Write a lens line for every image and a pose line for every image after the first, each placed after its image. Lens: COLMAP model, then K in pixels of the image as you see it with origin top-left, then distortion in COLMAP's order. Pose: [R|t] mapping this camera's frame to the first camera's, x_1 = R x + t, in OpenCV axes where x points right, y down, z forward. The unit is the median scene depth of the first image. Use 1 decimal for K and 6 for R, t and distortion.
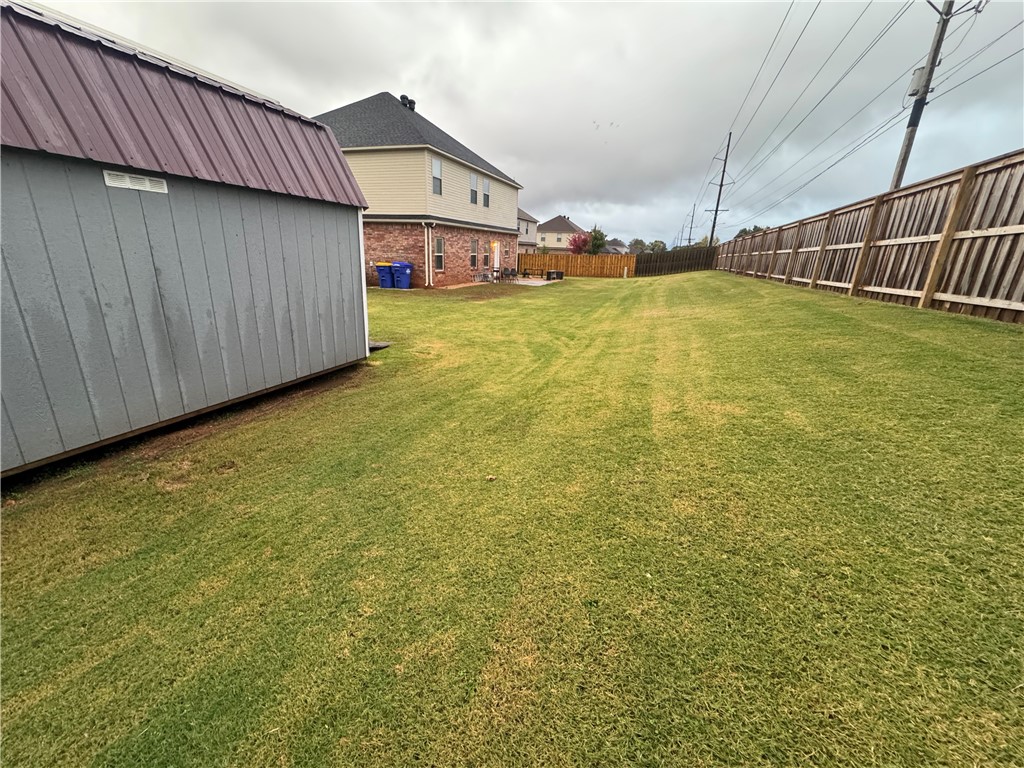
lens RADIAL K [[408.8, 0, 512.7], [0, 408.8, 379.9], [0, 0, 1]] dist [0.000132, 0.000025]
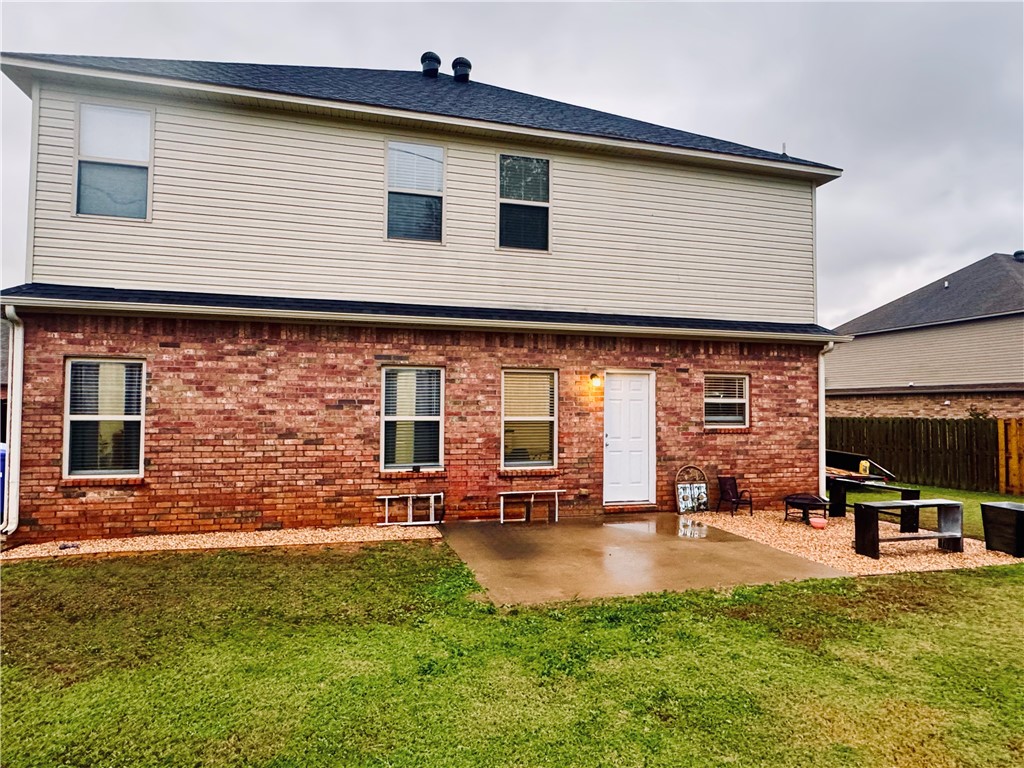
lens RADIAL K [[602.8, 0, 509.7], [0, 602.8, 382.7], [0, 0, 1]] dist [-0.006906, -0.001249]
pose [[0.574349, -0.069347, -0.815668, 0.292083], [-0.235926, 0.940105, -0.246053, -0.289671], [0.783876, 0.333758, 0.523588, 0.977211]]
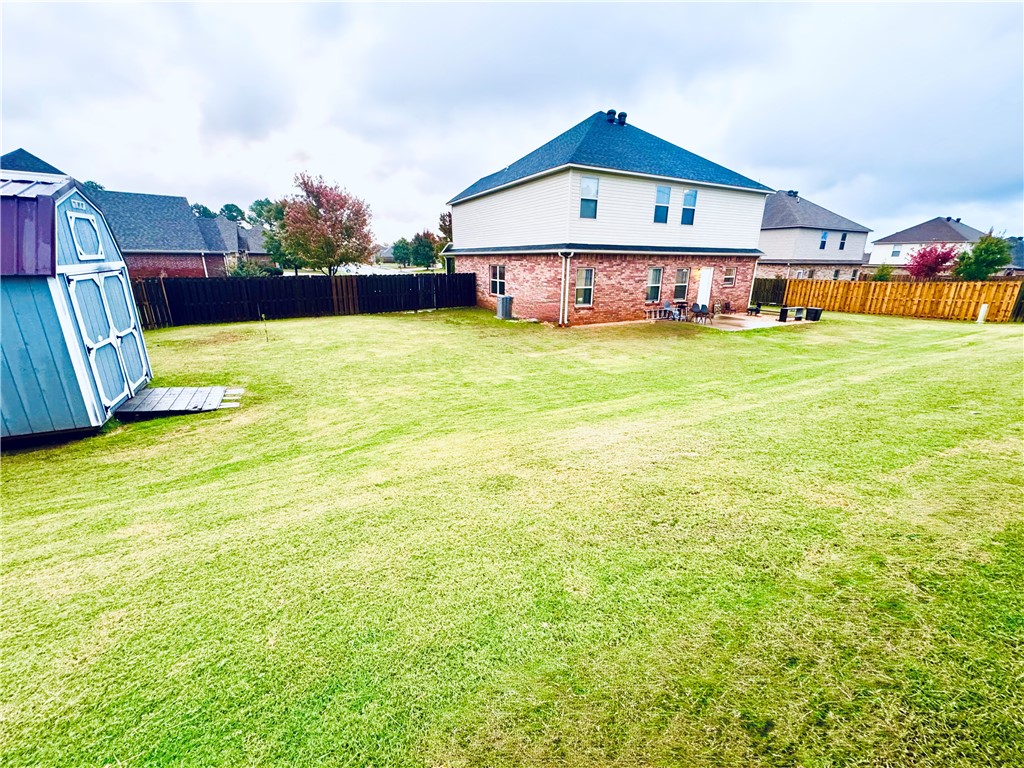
lens RADIAL K [[408.8, 0, 515.9], [0, 408.8, 380.0], [0, 0, 1]] dist [0.000132, 0.000025]
pose [[0.744542, 0.158325, -0.648529, 0.291447], [-0.185937, 0.982209, 0.026321, -0.111796], [0.641158, 0.100988, 0.760735, 0.275582]]
